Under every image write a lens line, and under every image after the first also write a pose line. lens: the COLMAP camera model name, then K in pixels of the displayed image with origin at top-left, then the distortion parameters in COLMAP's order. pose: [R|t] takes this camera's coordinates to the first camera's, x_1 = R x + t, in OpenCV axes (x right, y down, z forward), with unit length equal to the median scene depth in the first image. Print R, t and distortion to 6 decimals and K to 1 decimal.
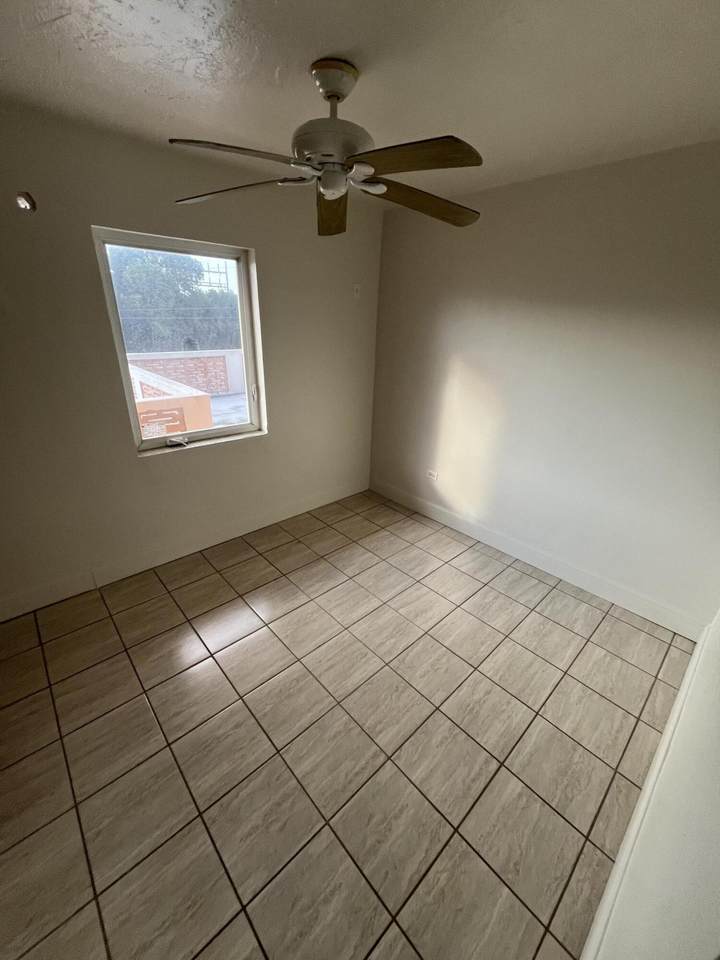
lens RADIAL K [[386.5, 0, 360.0], [0, 386.5, 480.0], [0, 0, 1]] dist [0.000905, 0.000095]
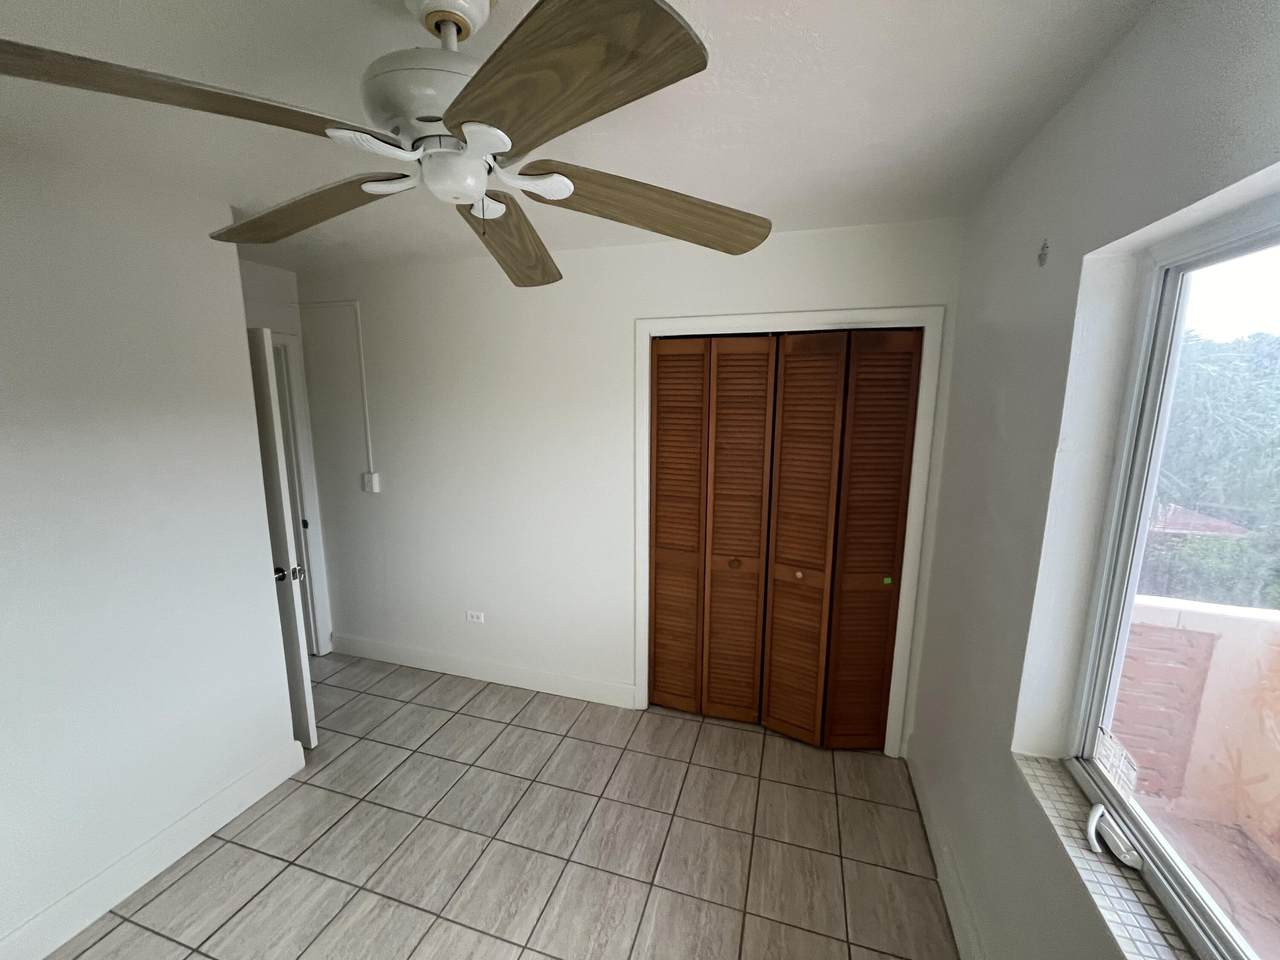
lens RADIAL K [[515.4, 0, 640.0], [0, 515.4, 480.0], [0, 0, 1]] dist [0.000905, 0.000095]
pose [[-0.864815, 0.049689, -0.499627, 0.063784], [-0.224691, 0.851589, 0.473614, -0.699792], [0.449010, 0.521850, -0.725302, 1.550670]]
